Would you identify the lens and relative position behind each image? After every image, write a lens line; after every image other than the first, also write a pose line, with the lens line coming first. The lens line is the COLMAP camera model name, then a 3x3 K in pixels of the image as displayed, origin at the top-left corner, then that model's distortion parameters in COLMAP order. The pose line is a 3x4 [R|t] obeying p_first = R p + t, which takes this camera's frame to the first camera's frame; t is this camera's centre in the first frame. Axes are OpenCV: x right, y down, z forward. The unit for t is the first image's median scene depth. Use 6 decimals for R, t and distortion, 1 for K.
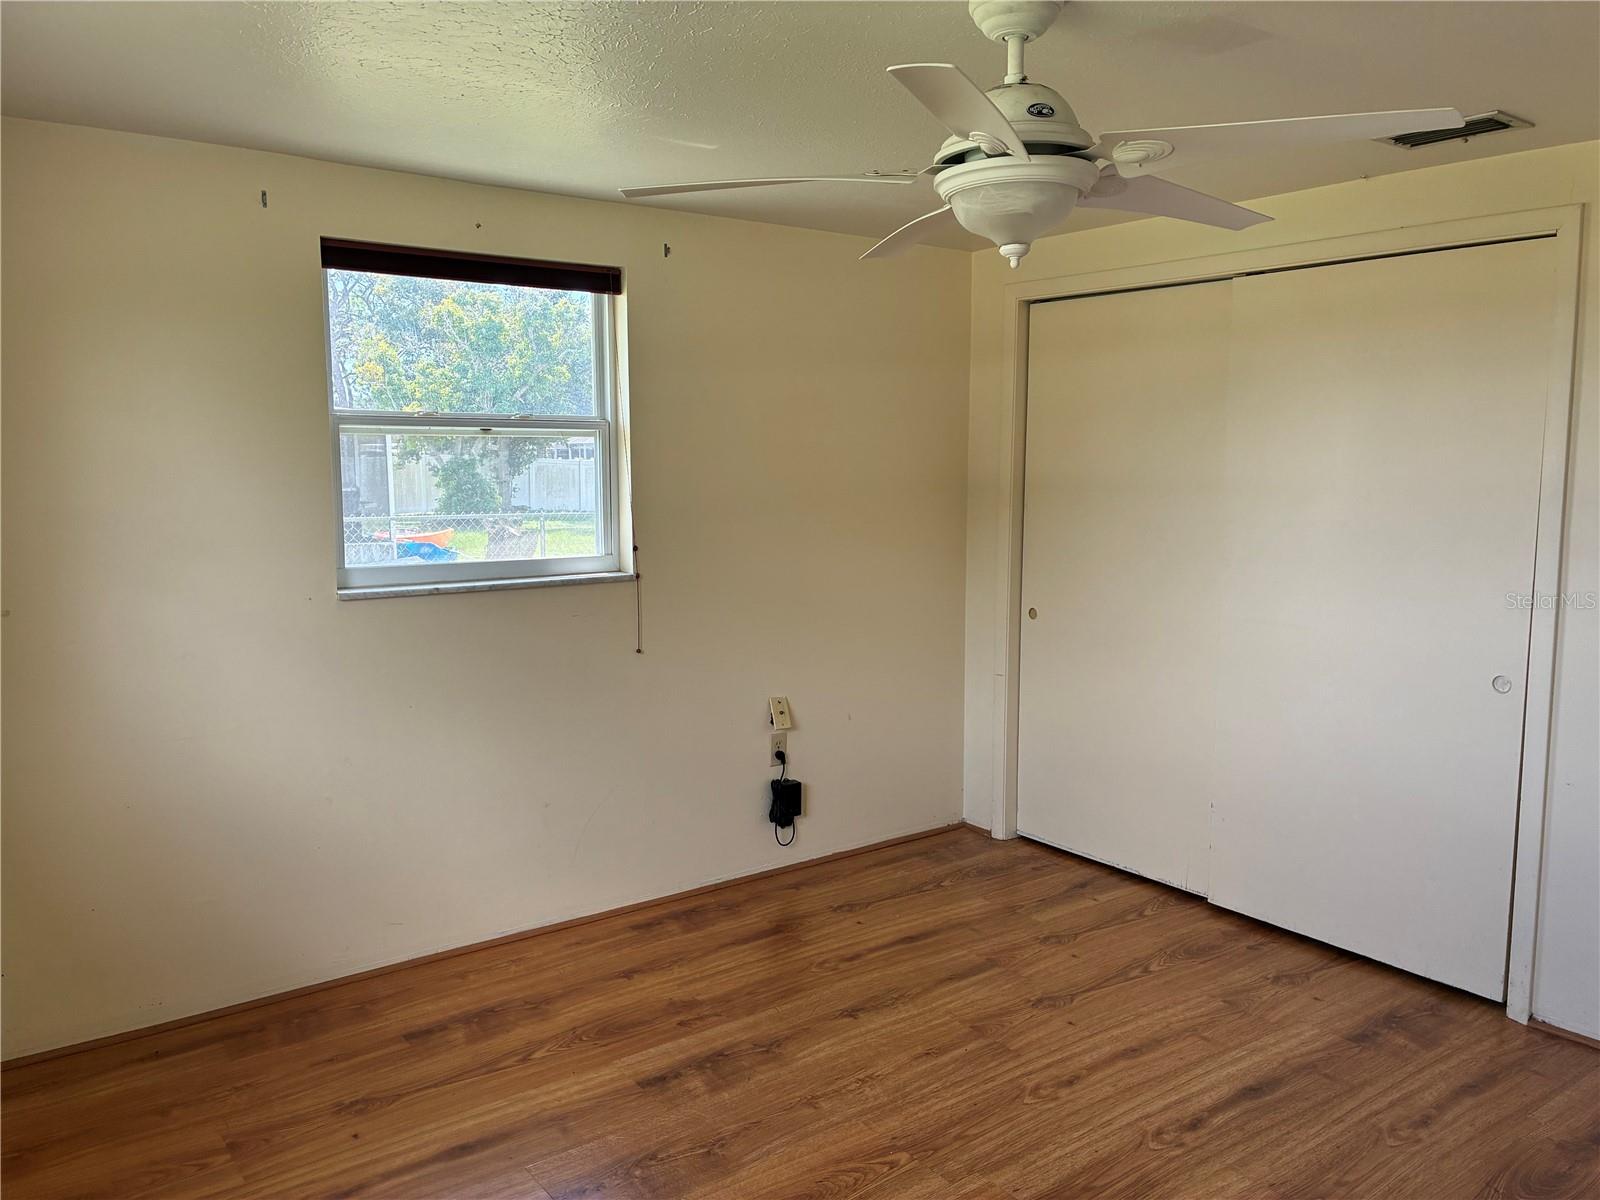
lens RADIAL K [[1213.3, 0, 800.0], [0, 1213.3, 600.0], [0, 0, 1]] dist [0.045715, -0.066087]
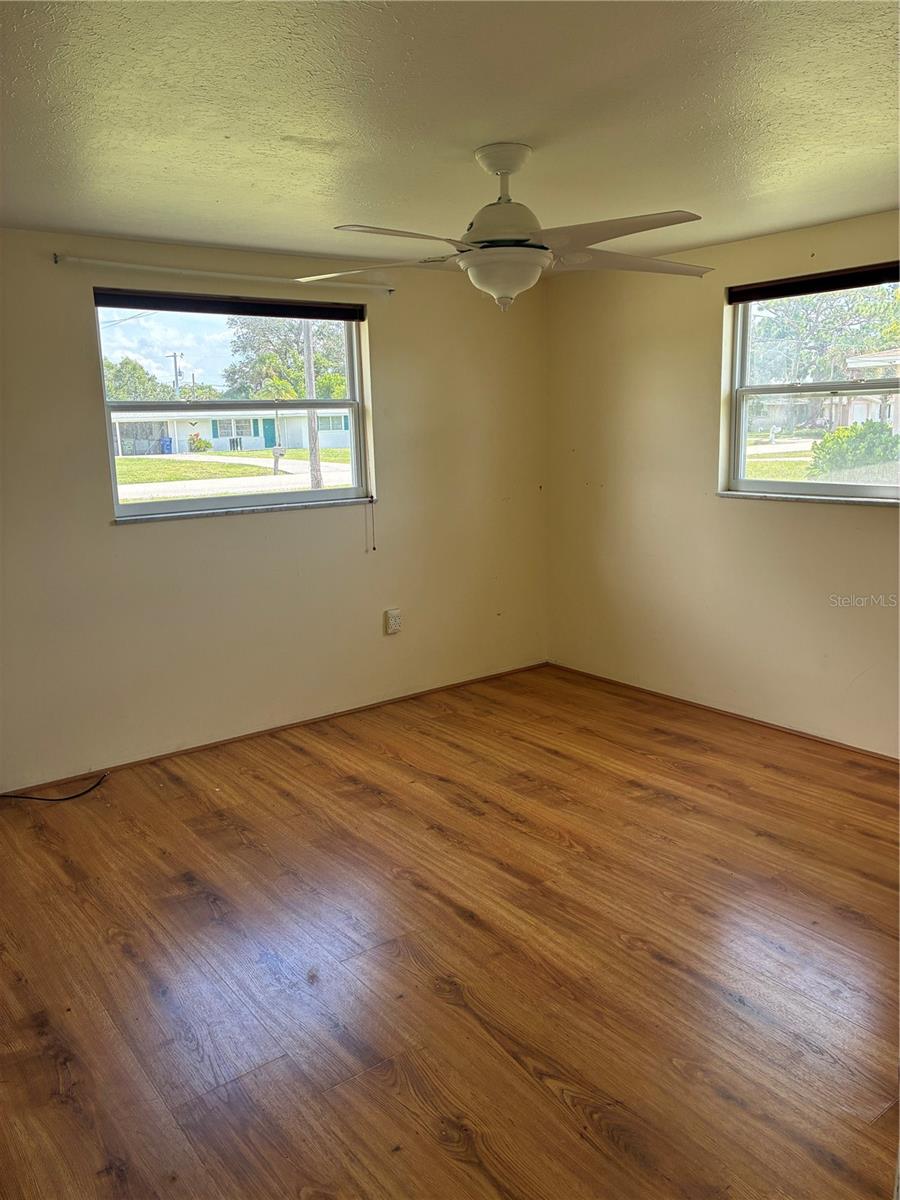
lens RADIAL K [[910.0, 0, 441.1], [0, 910.0, 590.7], [0, 0, 1]] dist [0.045715, -0.066087]
pose [[0.006059, 0.187202, -0.982303, 0.999845], [-0.087673, 0.978637, 0.185963, -0.081524], [0.996131, 0.084995, 0.022342, 0.613236]]
